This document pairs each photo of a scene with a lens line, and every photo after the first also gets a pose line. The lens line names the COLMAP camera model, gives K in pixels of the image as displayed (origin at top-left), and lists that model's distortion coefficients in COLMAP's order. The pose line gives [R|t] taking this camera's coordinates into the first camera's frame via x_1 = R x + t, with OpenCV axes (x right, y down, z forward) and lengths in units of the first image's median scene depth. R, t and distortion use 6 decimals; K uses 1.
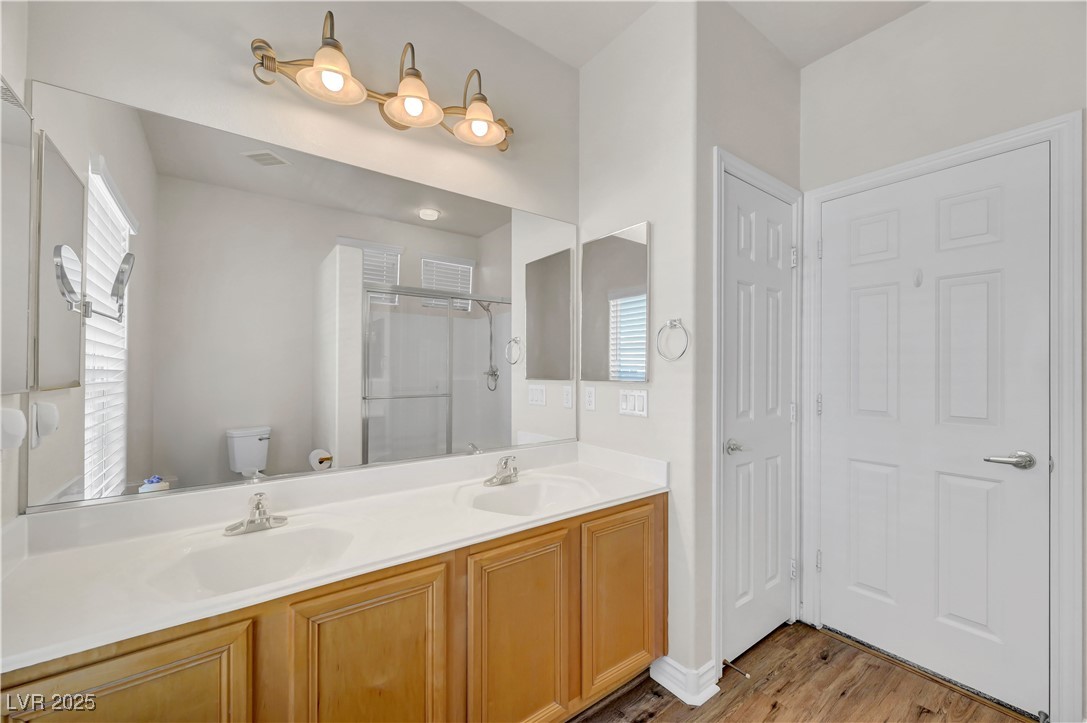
lens RADIAL K [[429.8, 0, 545.3], [0, 429.8, 370.2], [0, 0, 1]] dist [-0.000718, -0.000147]
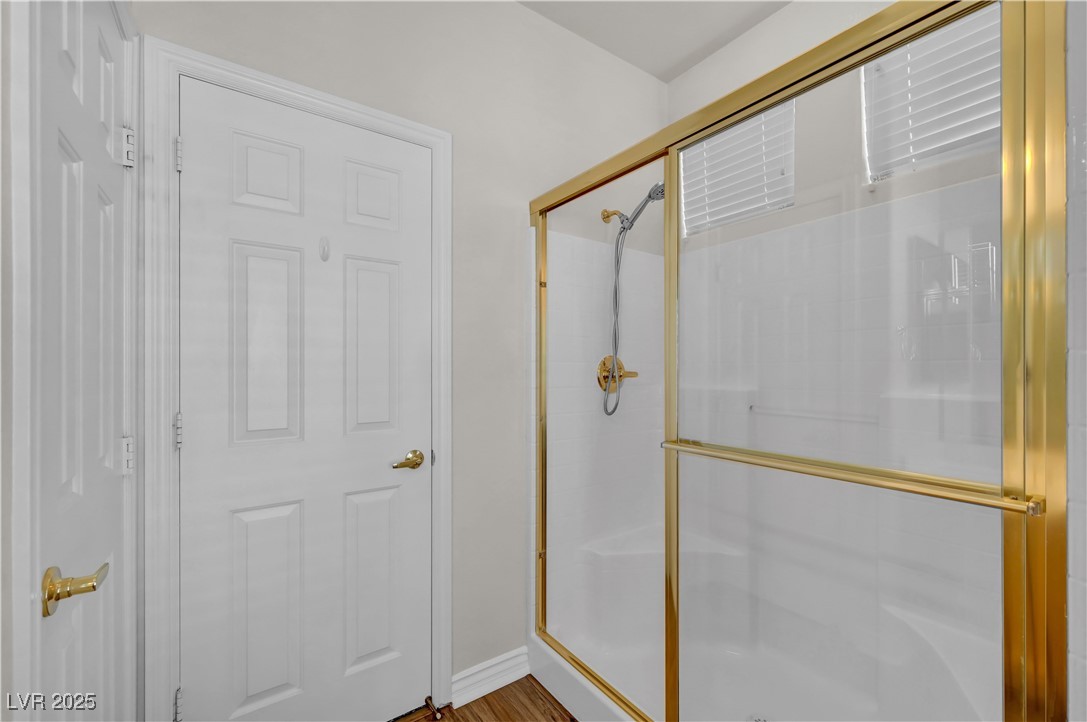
lens RADIAL K [[448.8, 0, 548.7], [0, 448.8, 364.1], [0, 0, 1]] dist [0.003177, -0.004575]
pose [[0.013017, -0.004657, 0.999904, 0.057182], [-0.003086, 0.999984, 0.004698, -0.012176], [-0.999911, -0.003147, 0.013002, 0.509199]]
